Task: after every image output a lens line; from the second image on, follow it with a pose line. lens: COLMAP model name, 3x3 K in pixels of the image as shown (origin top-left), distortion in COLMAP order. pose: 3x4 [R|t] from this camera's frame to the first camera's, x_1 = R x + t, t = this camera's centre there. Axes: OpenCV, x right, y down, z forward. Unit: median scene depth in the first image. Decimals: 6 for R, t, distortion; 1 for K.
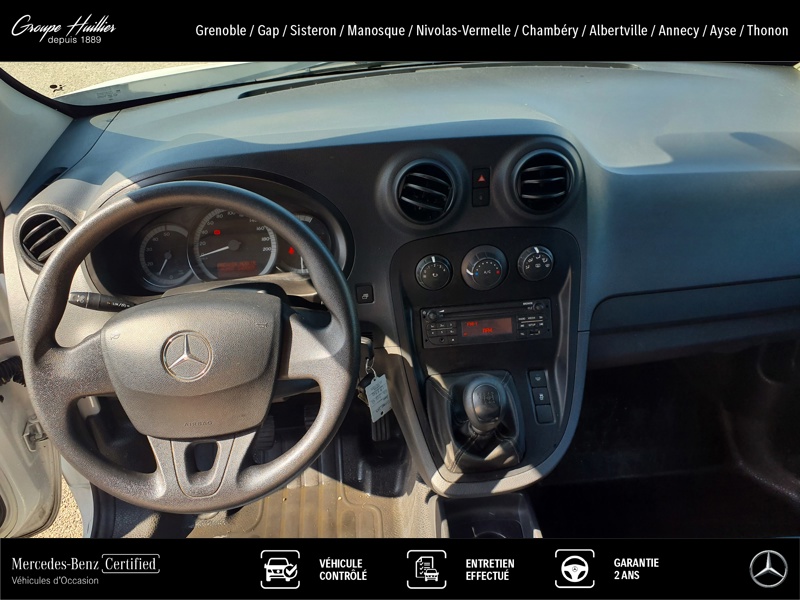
lens RADIAL K [[667.7, 0, 400.0], [0, 667.7, 300.0], [0, 0, 1]] dist [0.072075, -0.108799]
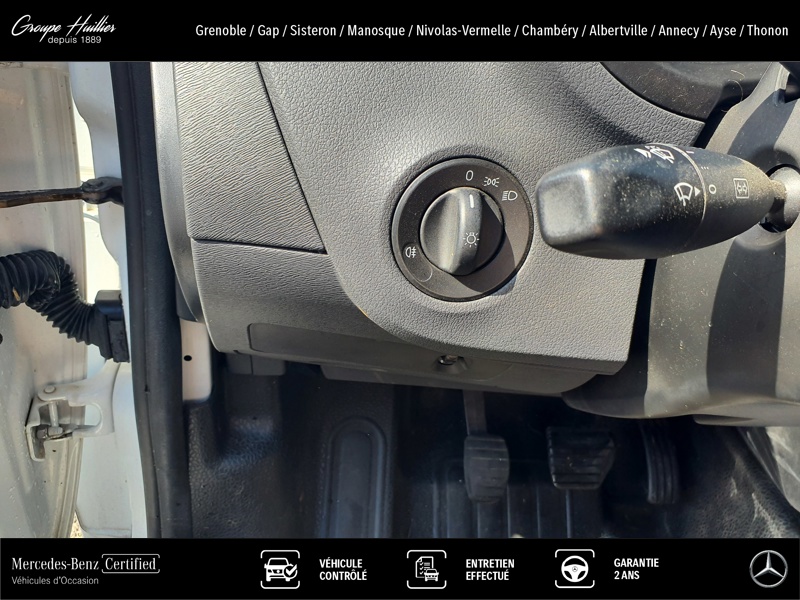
lens RADIAL K [[667.7, 0, 400.0], [0, 667.7, 300.0], [0, 0, 1]] dist [0.072075, -0.108799]
pose [[0.985968, 0.131084, 0.103361, -0.500679], [-0.128944, 0.991280, -0.027147, 0.130011], [-0.106018, 0.013438, 0.994273, 0.703210]]
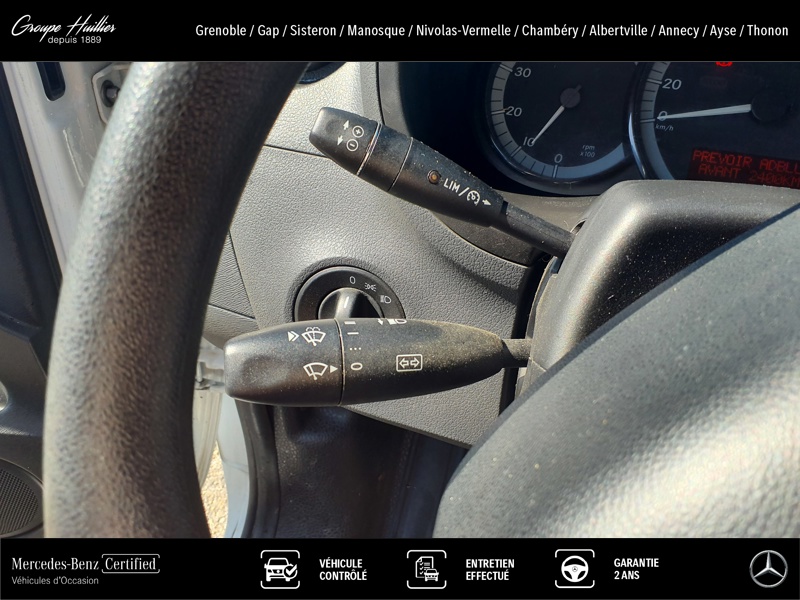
lens RADIAL K [[667.7, 0, 400.0], [0, 667.7, 300.0], [0, 0, 1]] dist [0.072075, -0.108799]
pose [[0.930854, 0.270956, -0.245142, -0.324779], [-0.253350, 0.962052, 0.101337, 0.027069], [0.263297, -0.032223, 0.964177, 0.647167]]
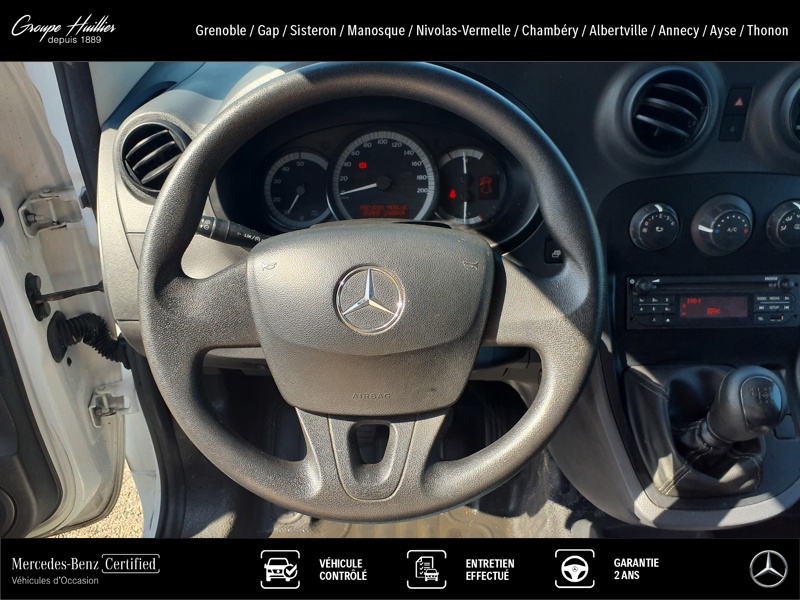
lens RADIAL K [[663.7, 0, 400.0], [0, 663.7, 300.0], [0, 0, 1]] dist [0.121781, -0.244545]
pose [[0.996723, 0.068948, -0.042298, -0.193338], [-0.069692, 0.997434, -0.016374, 0.071221], [0.041061, 0.019268, 0.998971, 0.228543]]
